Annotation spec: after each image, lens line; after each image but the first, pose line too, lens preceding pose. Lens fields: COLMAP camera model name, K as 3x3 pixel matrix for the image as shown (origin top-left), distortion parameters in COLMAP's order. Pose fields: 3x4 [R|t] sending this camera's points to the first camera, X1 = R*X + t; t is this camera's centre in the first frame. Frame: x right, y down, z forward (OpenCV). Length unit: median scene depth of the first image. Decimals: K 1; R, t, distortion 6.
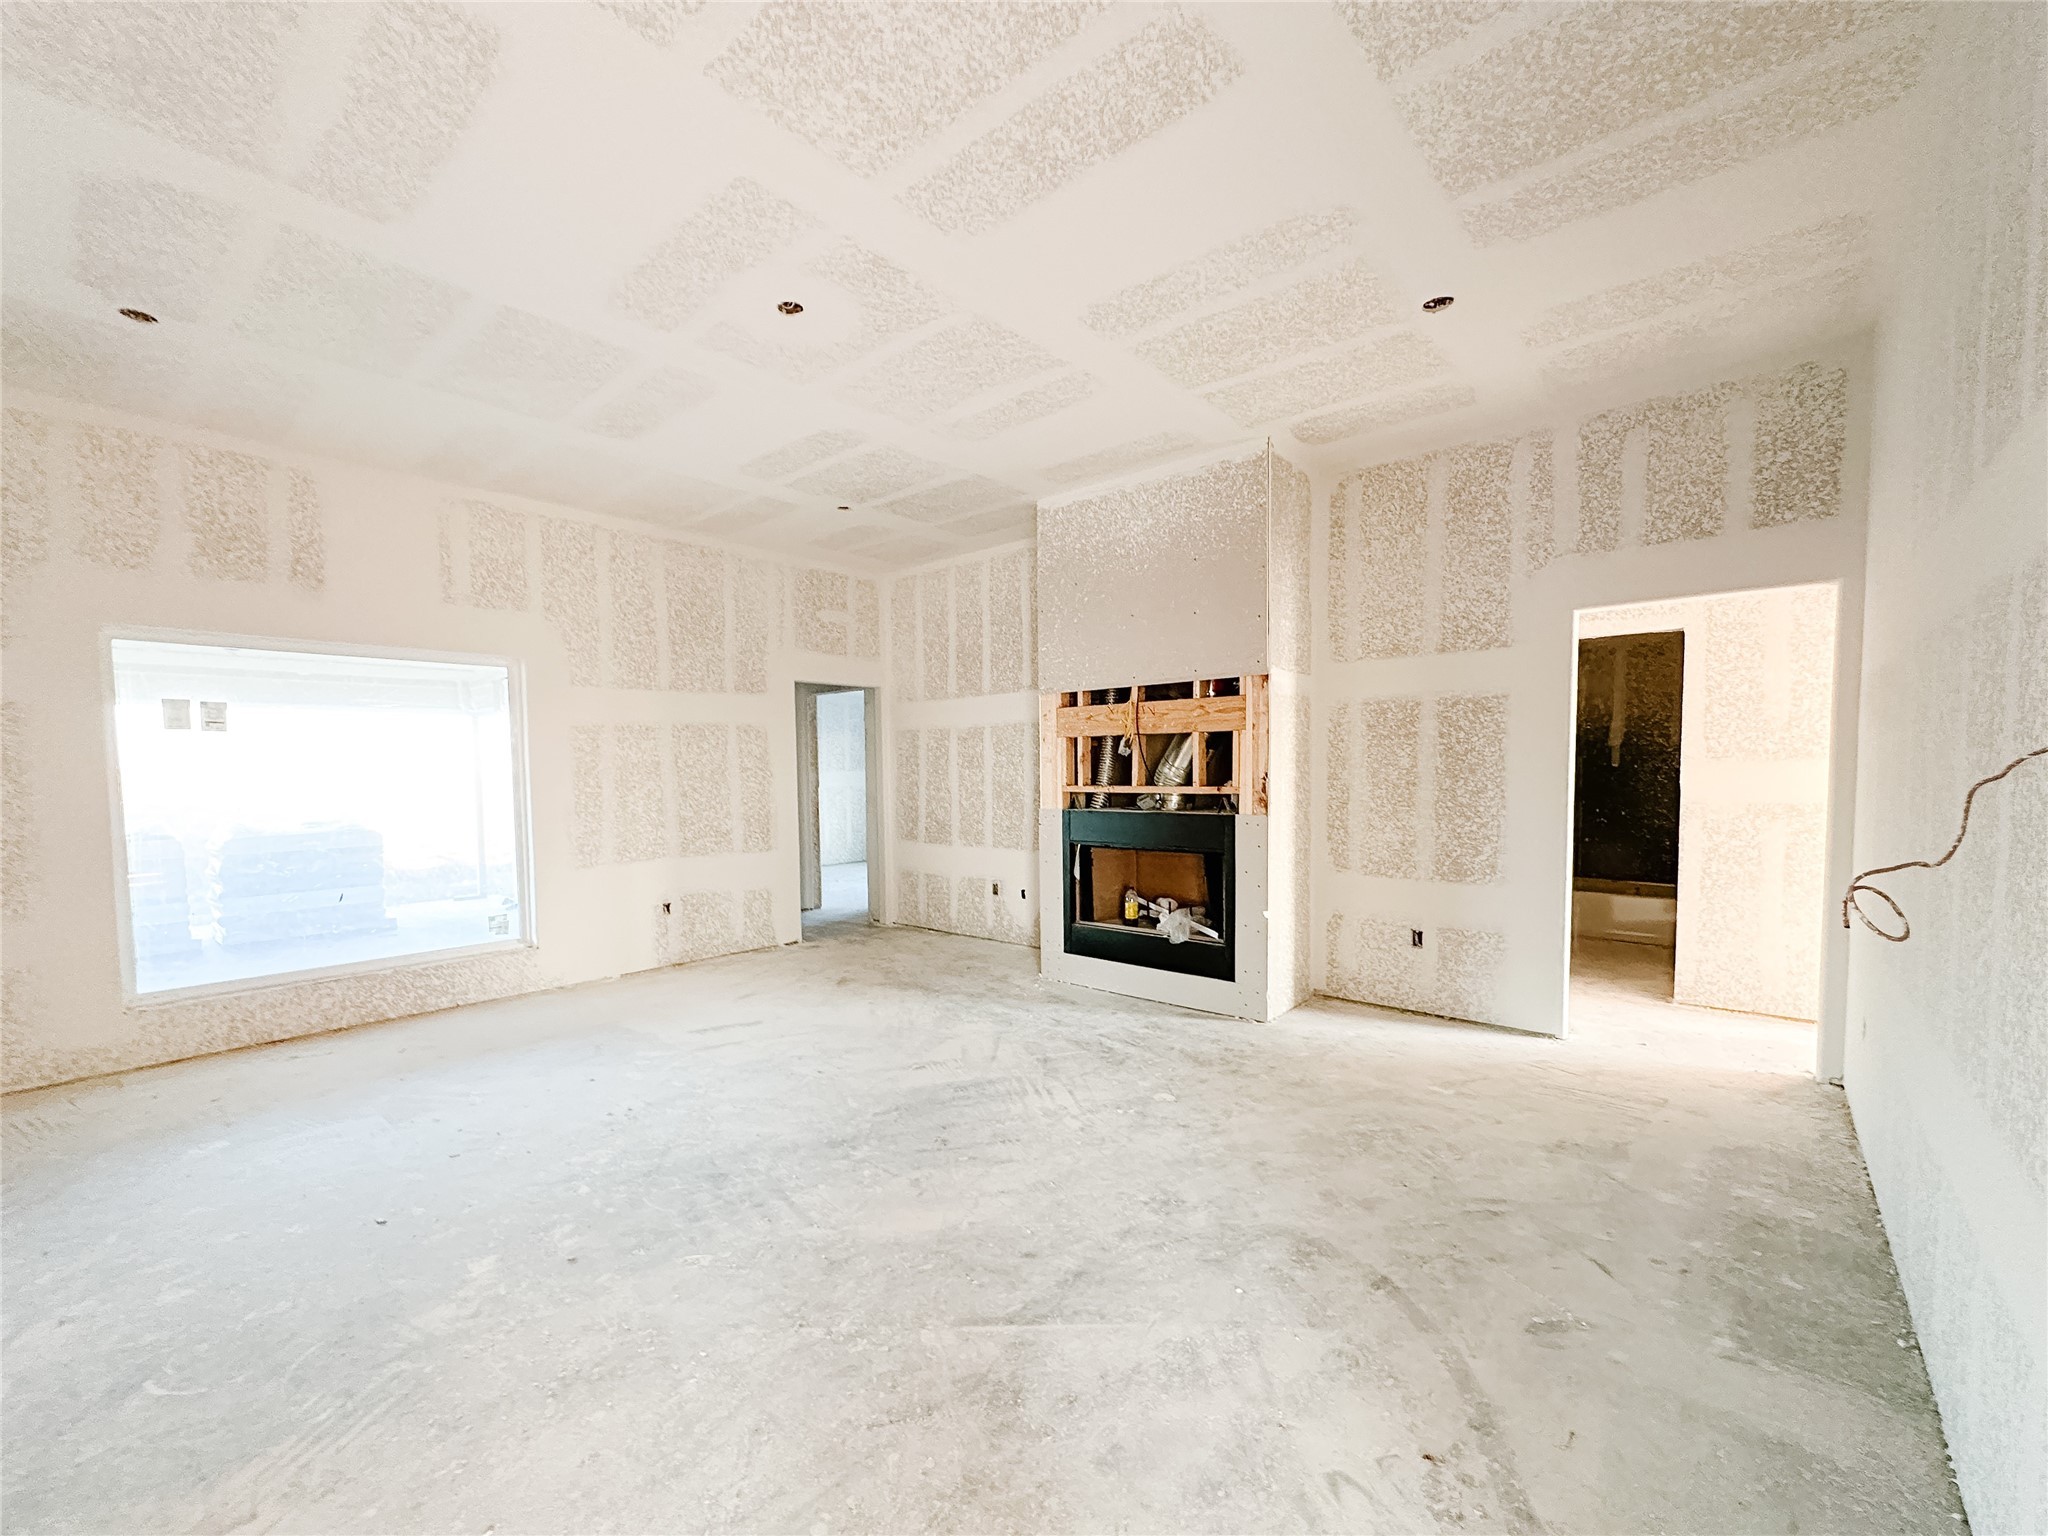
lens RADIAL K [[831.7, 0, 1000.6], [0, 831.7, 815.0], [0, 0, 1]] dist [-0.006488, 0.000155]
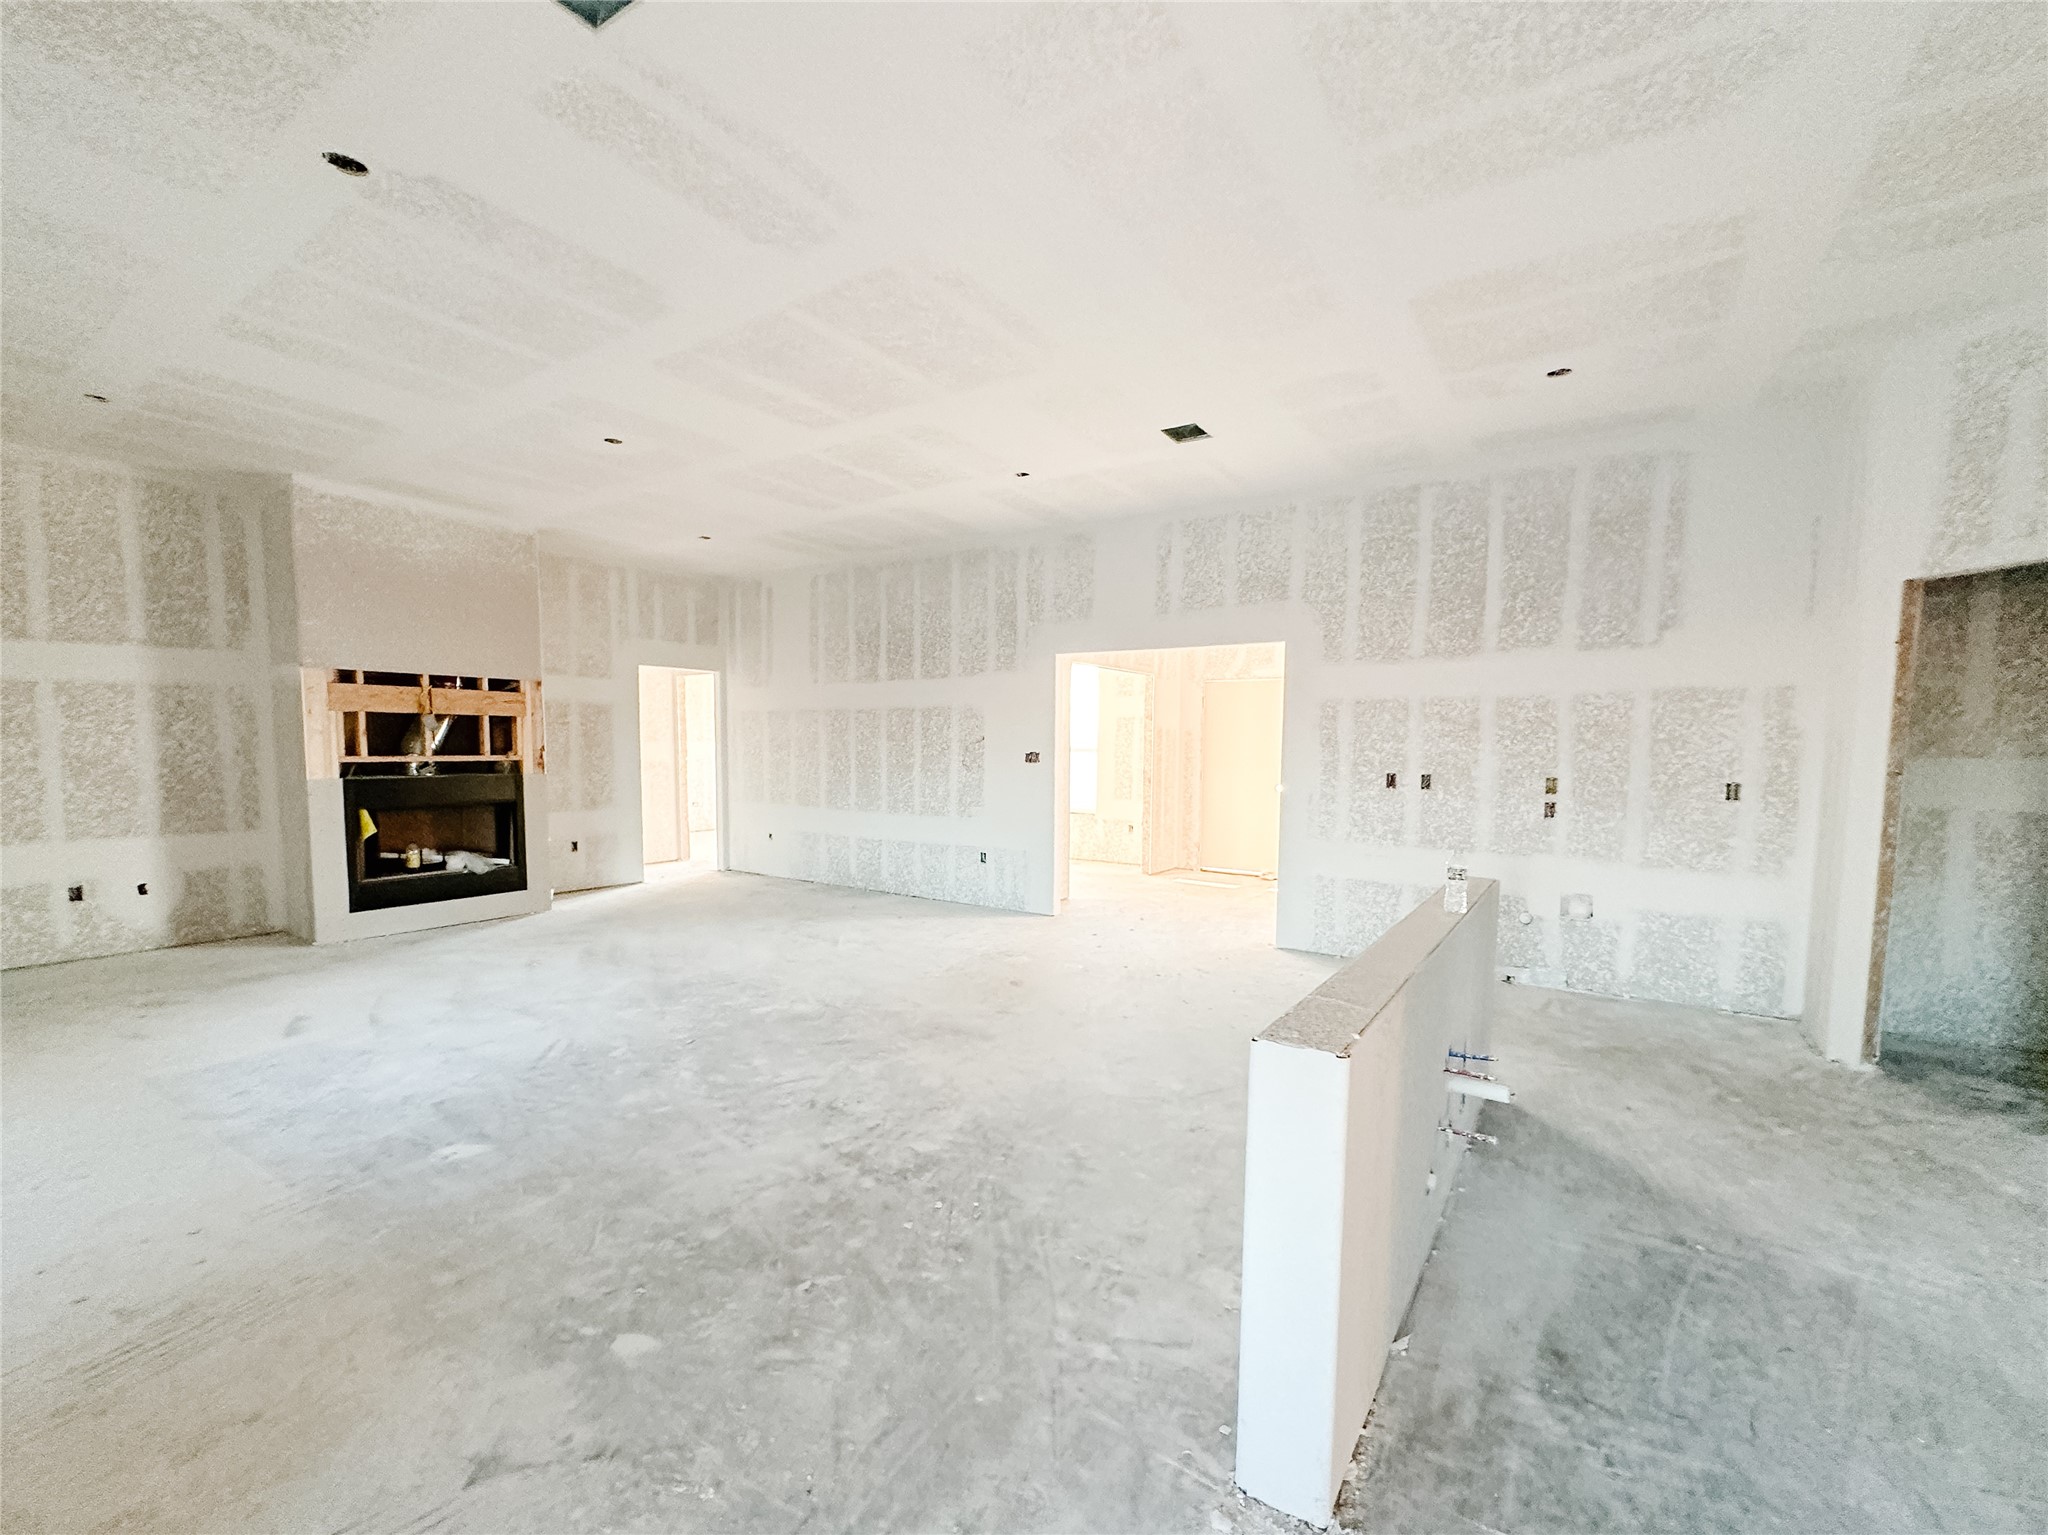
lens RADIAL K [[831.7, 0, 1023.1], [0, 831.7, 767.7], [0, 0, 1]] dist [-0.006488, 0.000155]
pose [[-0.124837, -0.017649, 0.992020, -1.256195], [0.049309, 0.998496, 0.023970, -0.003588], [-0.990951, 0.051908, -0.123779, 0.309920]]
